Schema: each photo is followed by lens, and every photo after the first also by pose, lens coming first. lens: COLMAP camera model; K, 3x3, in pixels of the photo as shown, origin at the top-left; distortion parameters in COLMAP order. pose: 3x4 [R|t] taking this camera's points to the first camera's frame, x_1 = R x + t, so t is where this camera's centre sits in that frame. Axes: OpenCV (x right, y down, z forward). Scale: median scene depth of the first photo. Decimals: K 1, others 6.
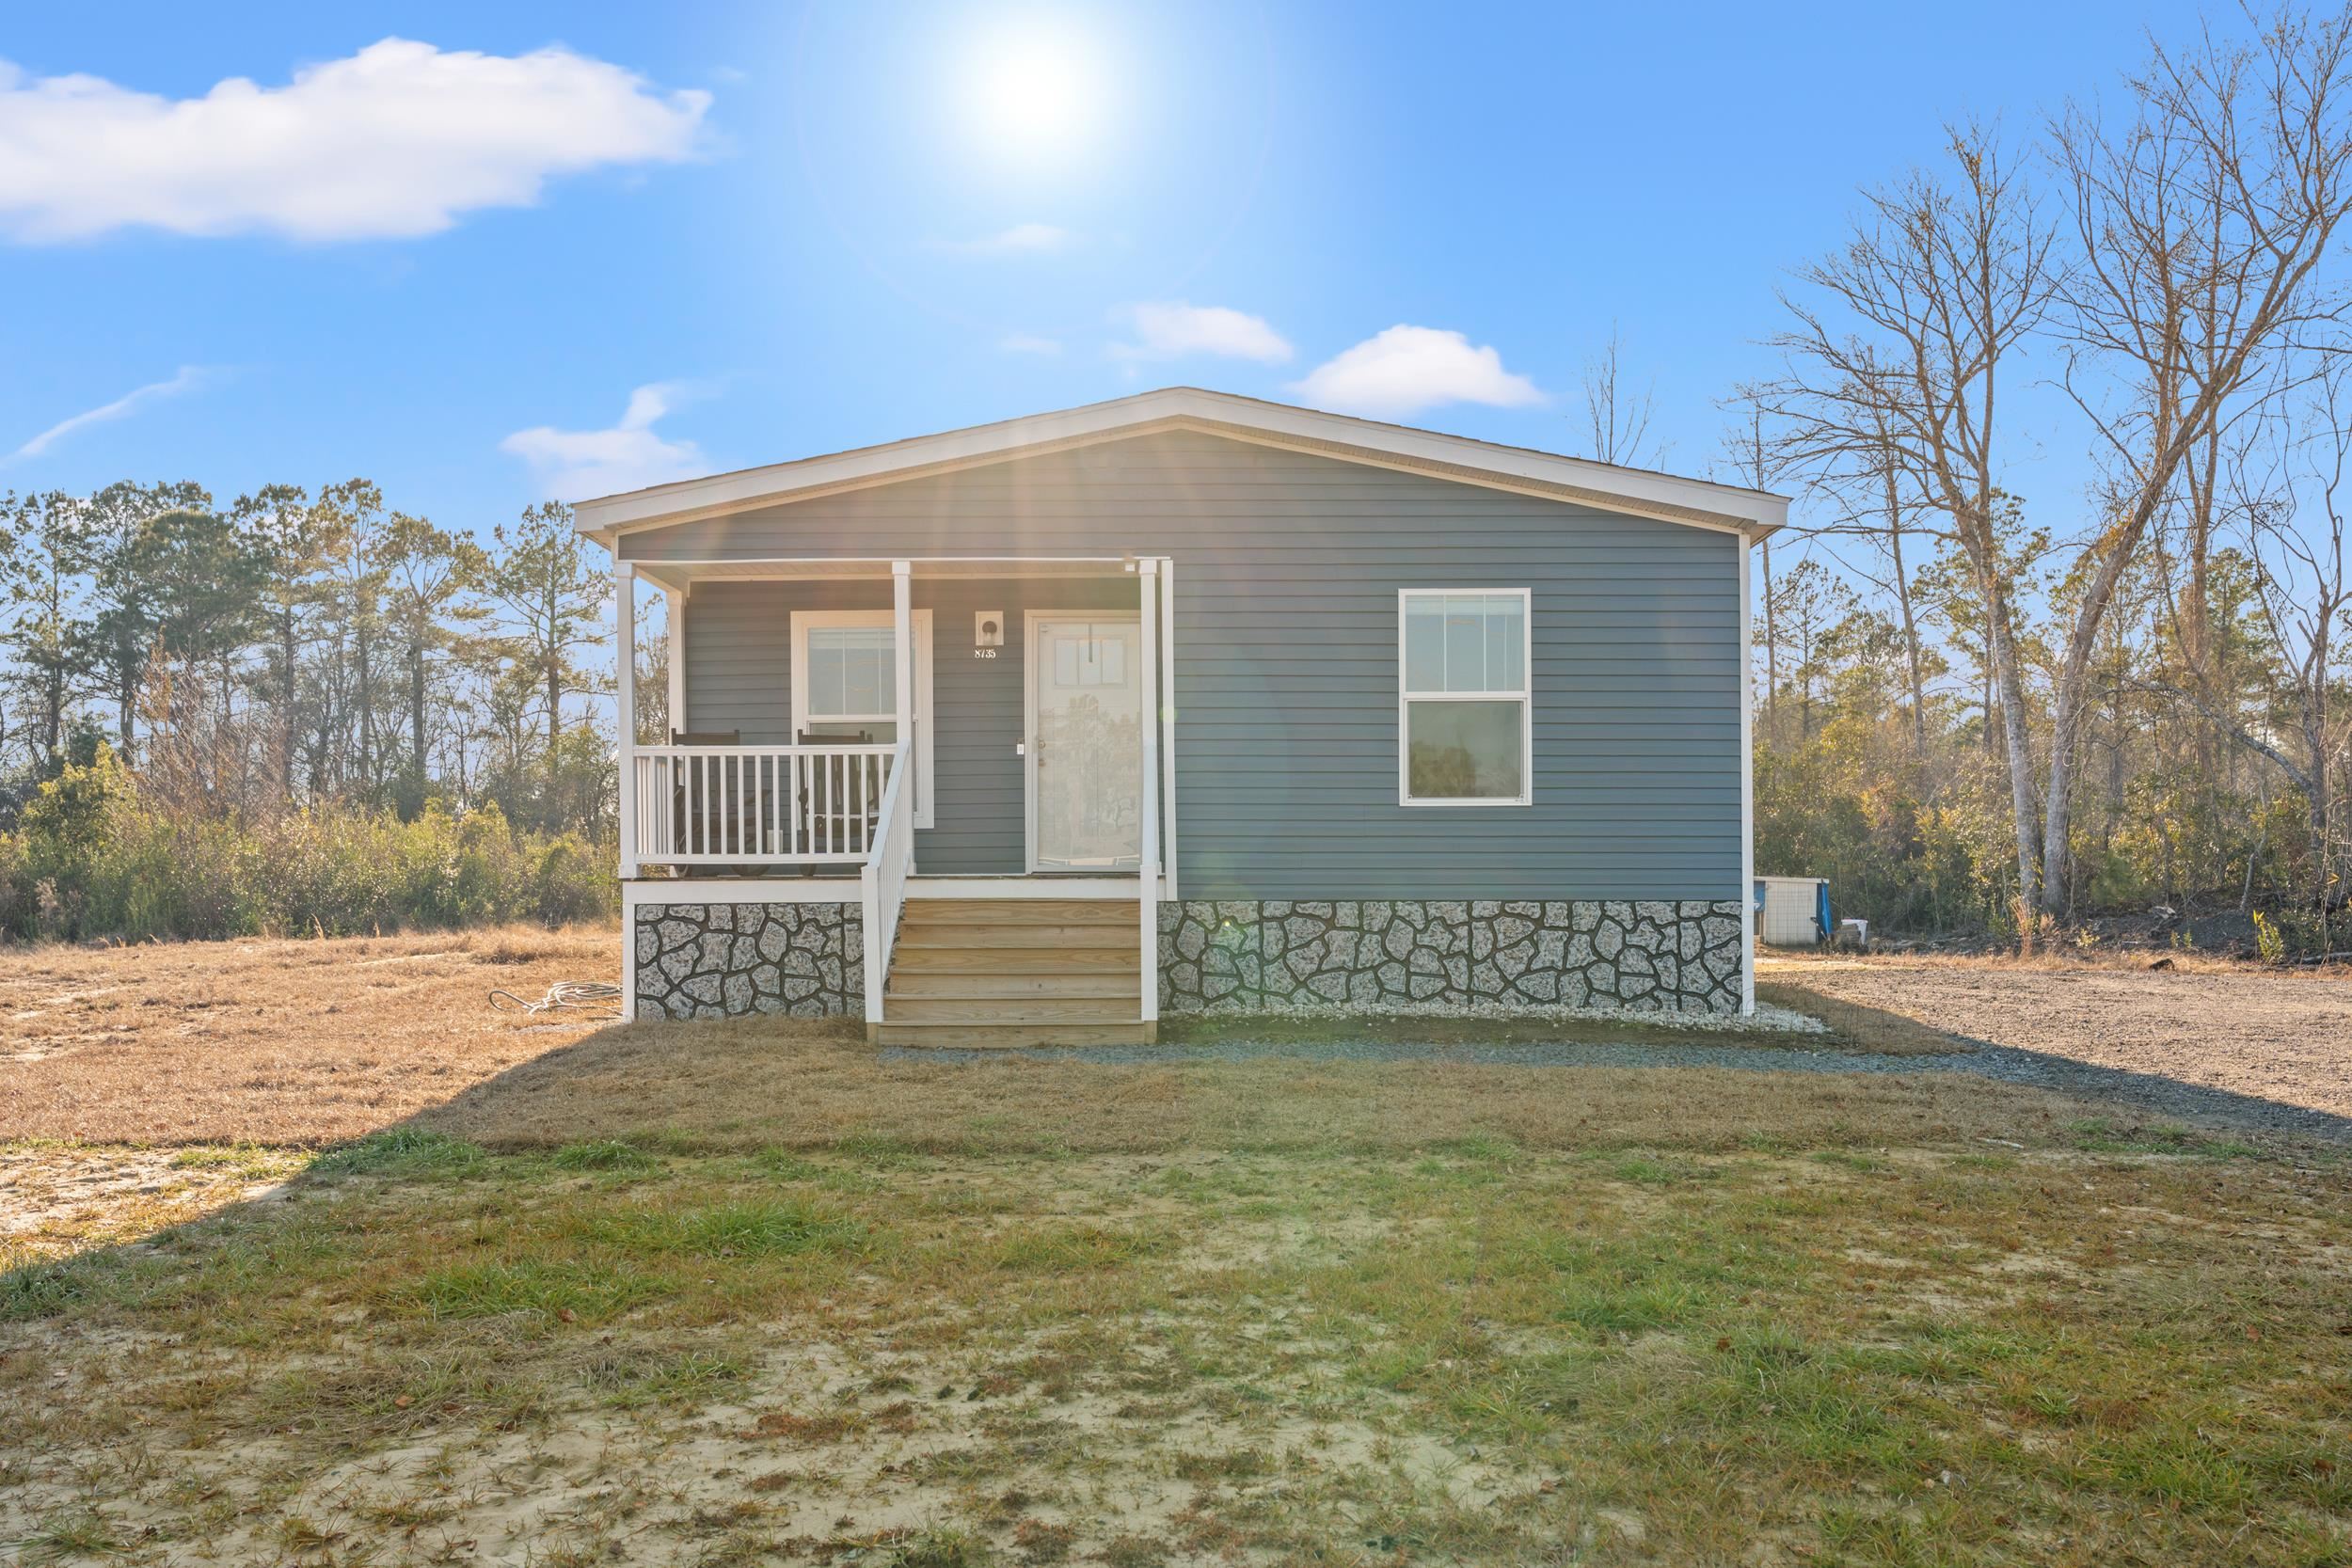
lens RADIAL K [[2056.8, 0, 1165.2], [0, 2056.8, 790.0], [0, 0, 1]] dist [-0.013092, 0.002880]
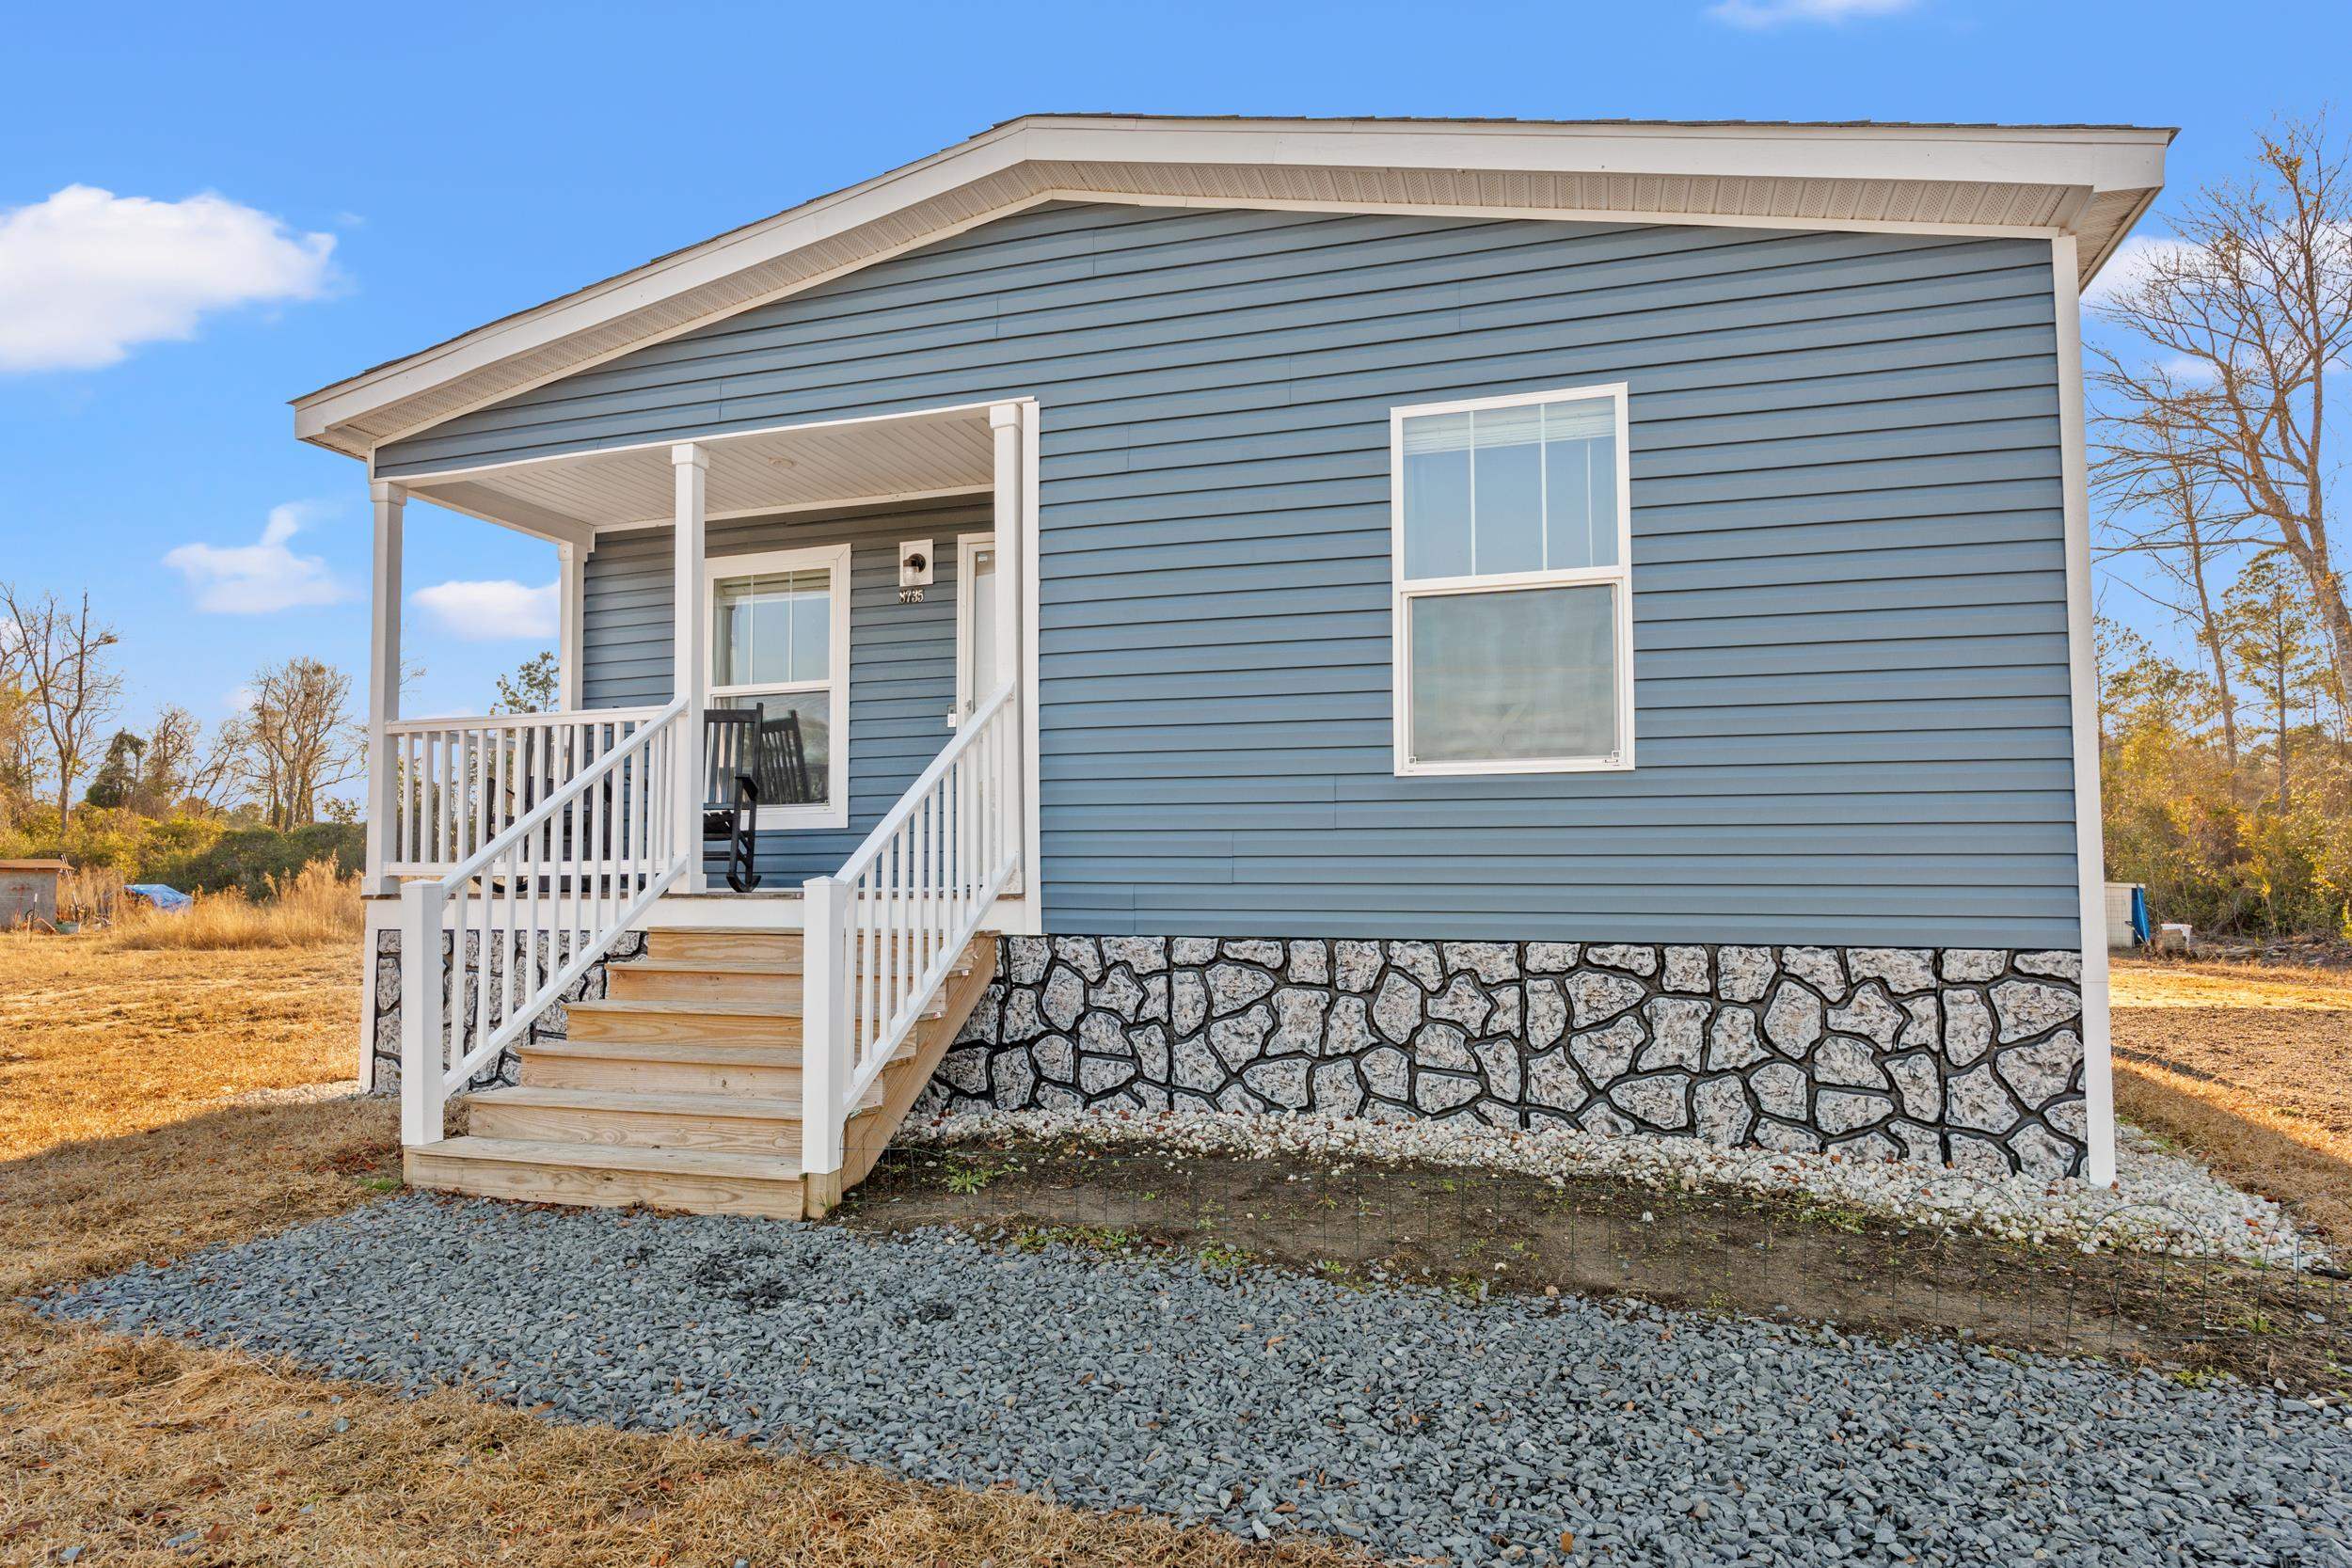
lens RADIAL K [[1572.5, 0, 1031.4], [0, 1572.5, 769.8], [0, 0, 1]] dist [-0.002631, 0.000421]
pose [[0.955769, -0.019981, -0.293439, 0.146450], [0.011871, 0.999497, -0.029392, 0.017867], [0.293879, 0.024608, 0.955526, 0.546628]]
